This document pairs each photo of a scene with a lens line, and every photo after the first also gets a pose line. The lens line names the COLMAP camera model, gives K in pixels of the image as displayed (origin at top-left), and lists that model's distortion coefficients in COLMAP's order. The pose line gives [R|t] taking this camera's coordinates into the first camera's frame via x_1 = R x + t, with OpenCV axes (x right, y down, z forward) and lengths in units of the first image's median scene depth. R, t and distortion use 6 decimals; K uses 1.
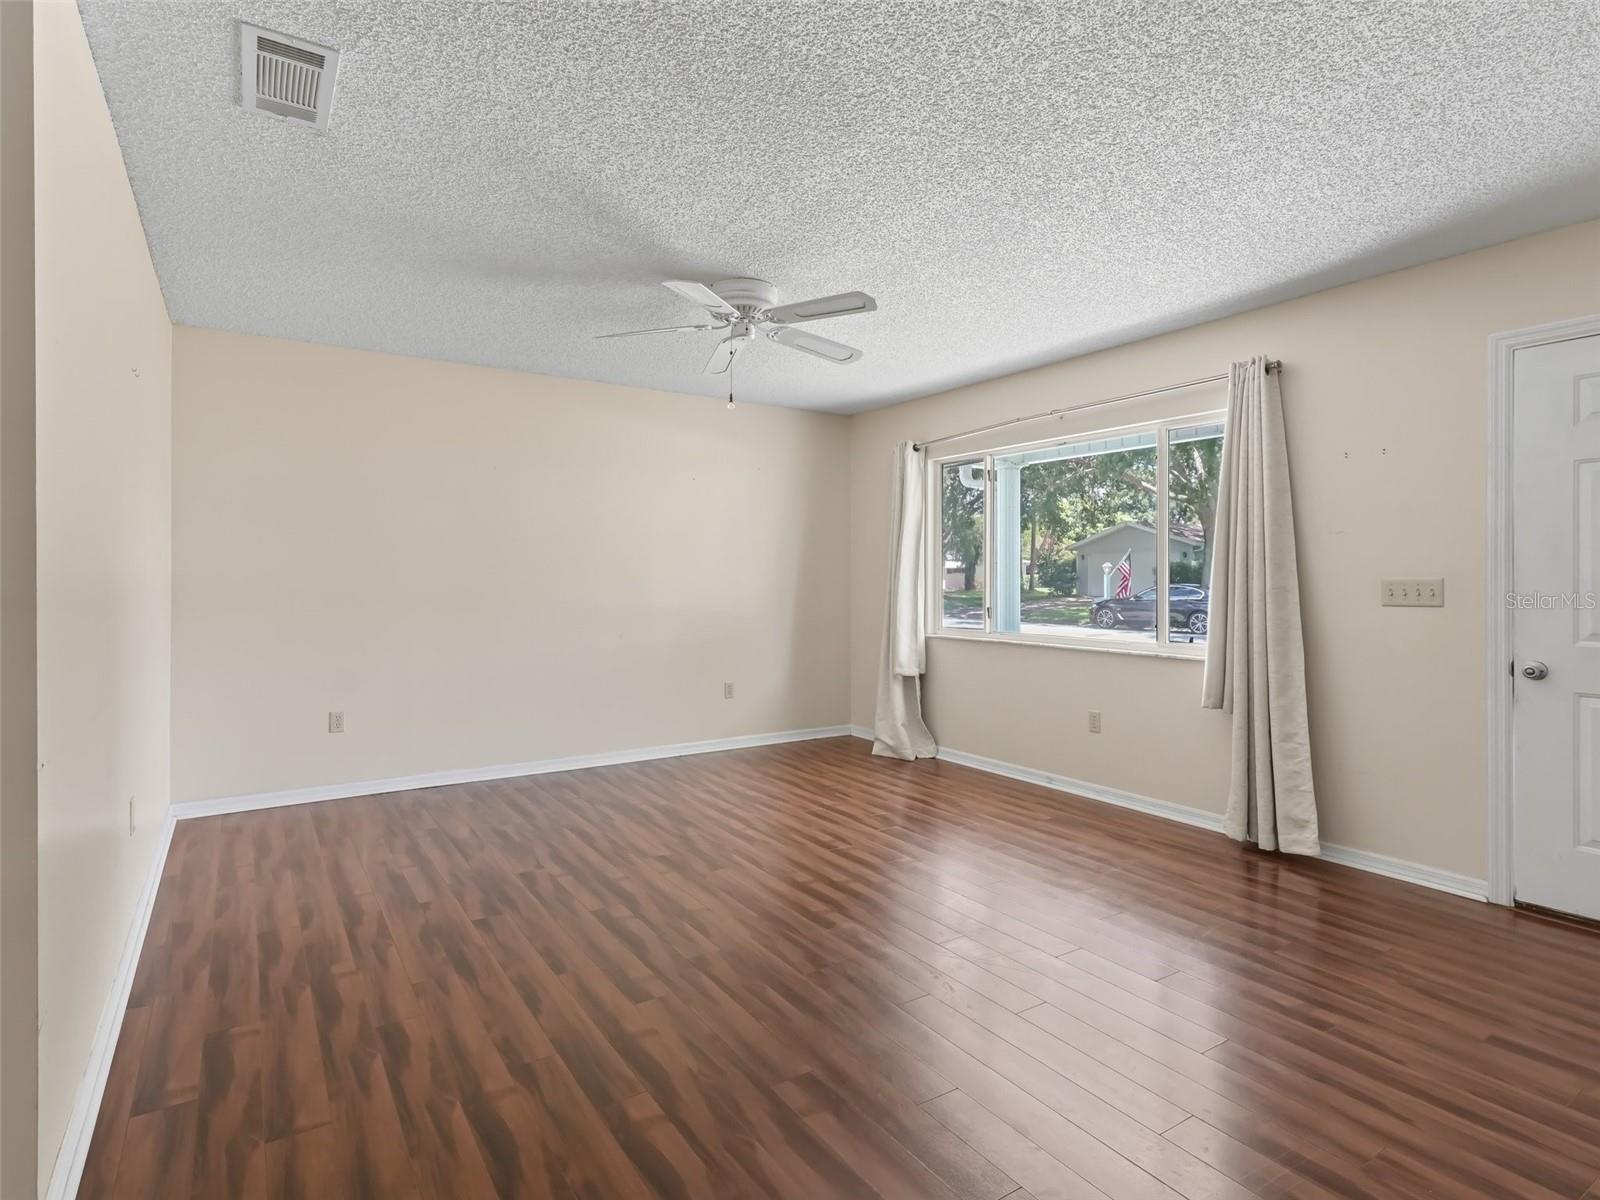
lens RADIAL K [[827.6, 0, 756.0], [0, 827.6, 584.5], [0, 0, 1]] dist [0.006724, 0.000345]
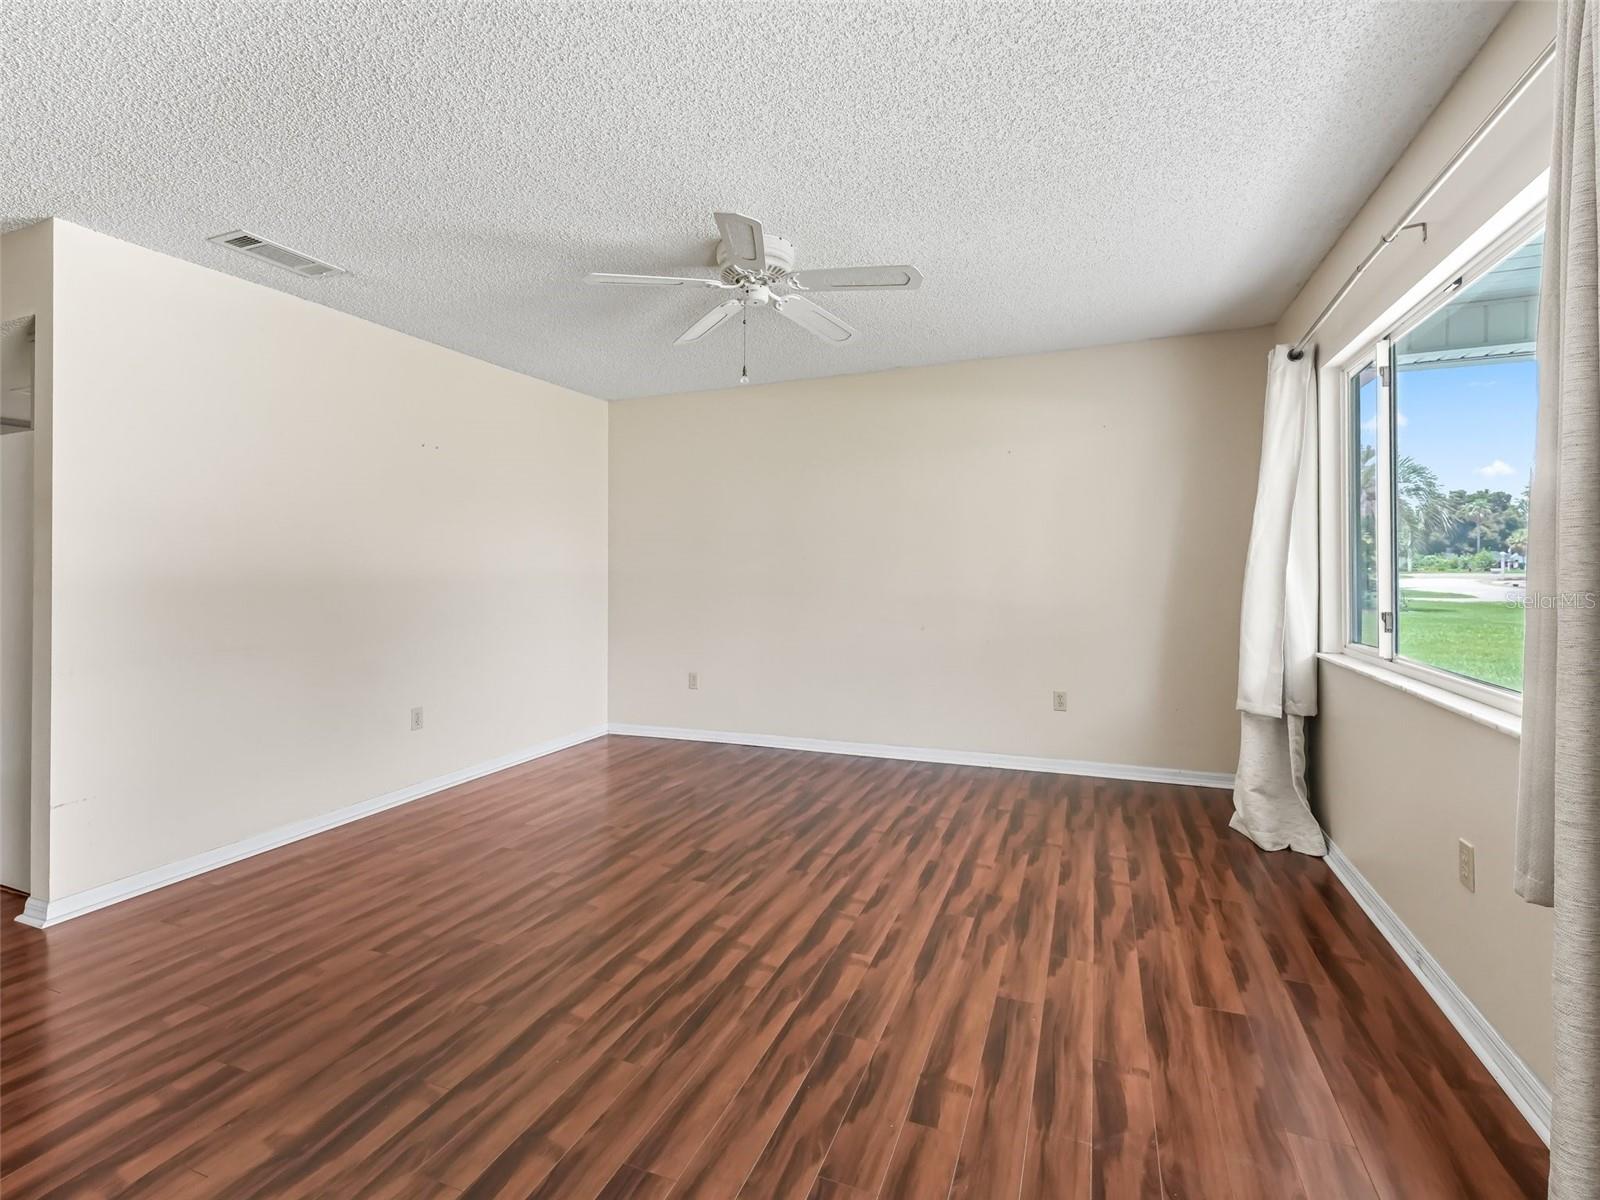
lens RADIAL K [[736.5, 0, 807.3], [0, 736.5, 585.0], [0, 0, 1]] dist [0.008547, -0.001674]
pose [[0.592318, 0.010217, -0.805639, 0.622066], [0.006675, 0.999823, 0.017588, -0.005194], [0.805677, -0.015795, 0.592145, 0.542142]]
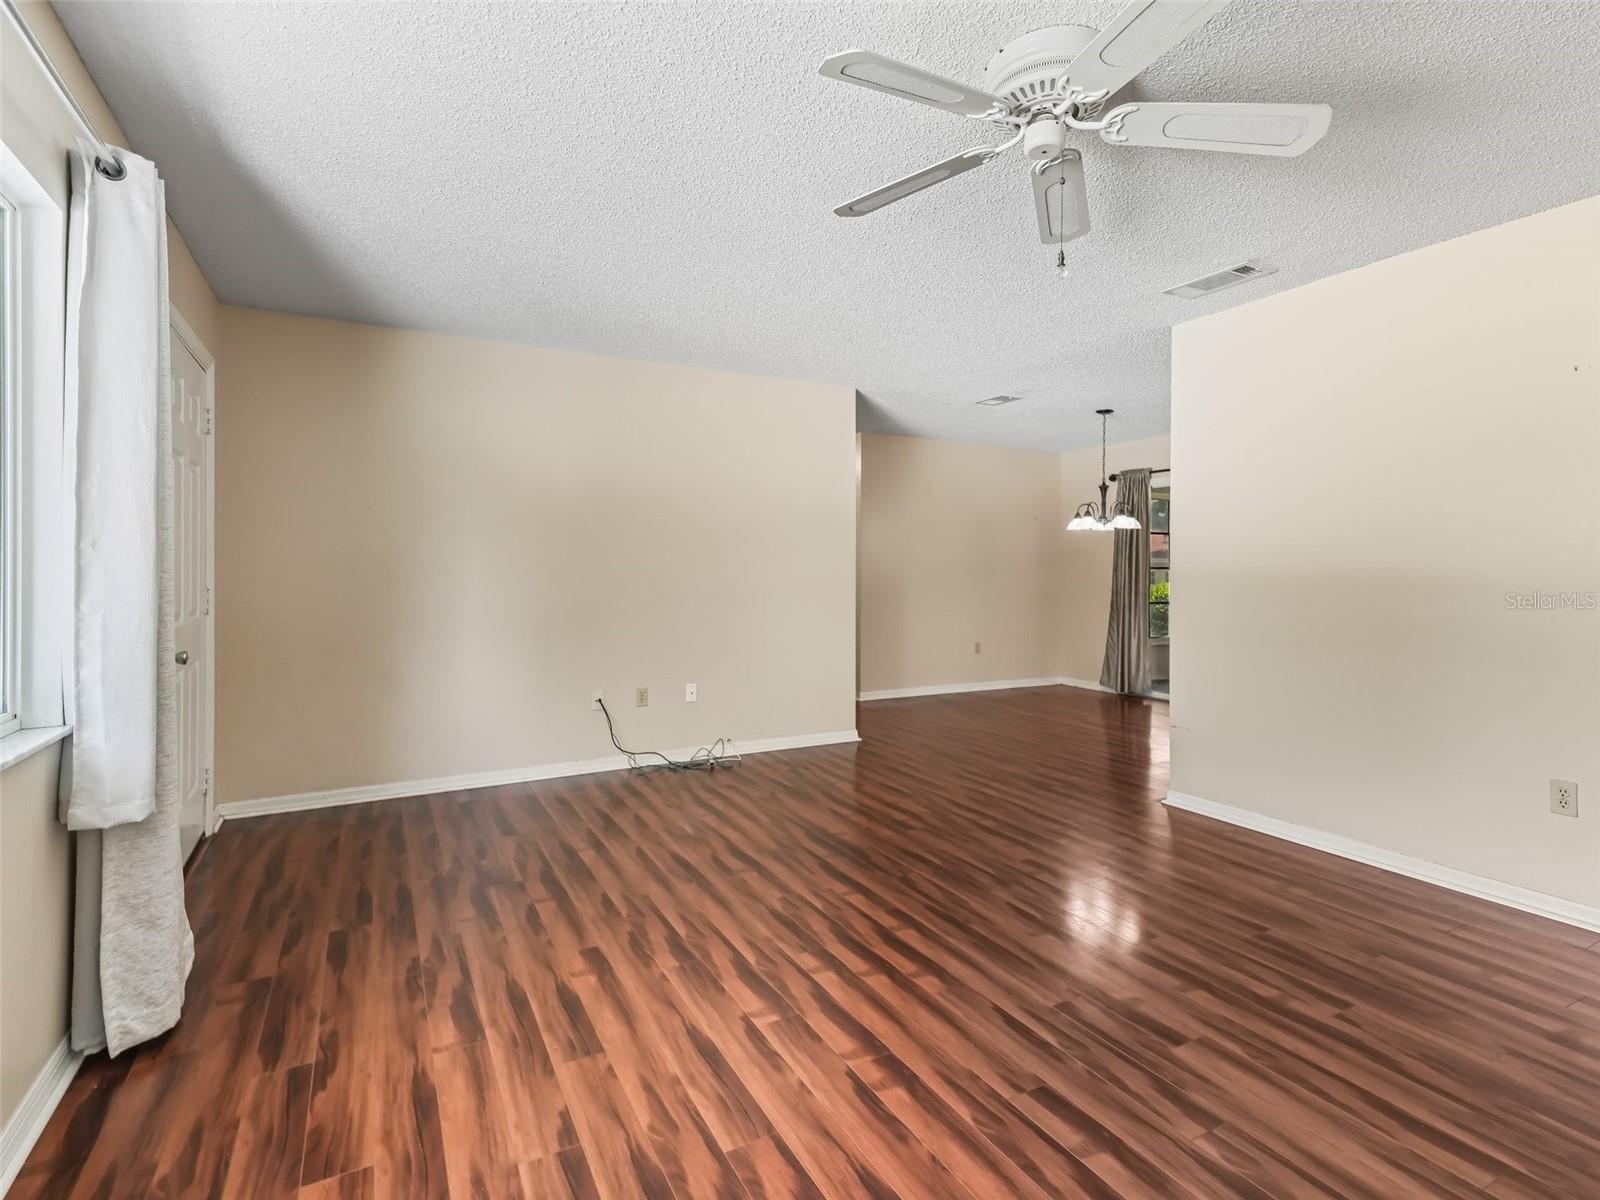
lens RADIAL K [[772.7, 0, 778.8], [0, 772.7, 543.5], [0, 0, 1]] dist [0.017699, 0.000035]
pose [[-0.996984, -0.002330, 0.077568, 0.118086], [-0.004375, 0.999647, -0.026211, -0.010613], [-0.077480, -0.026471, -0.996642, 1.478004]]
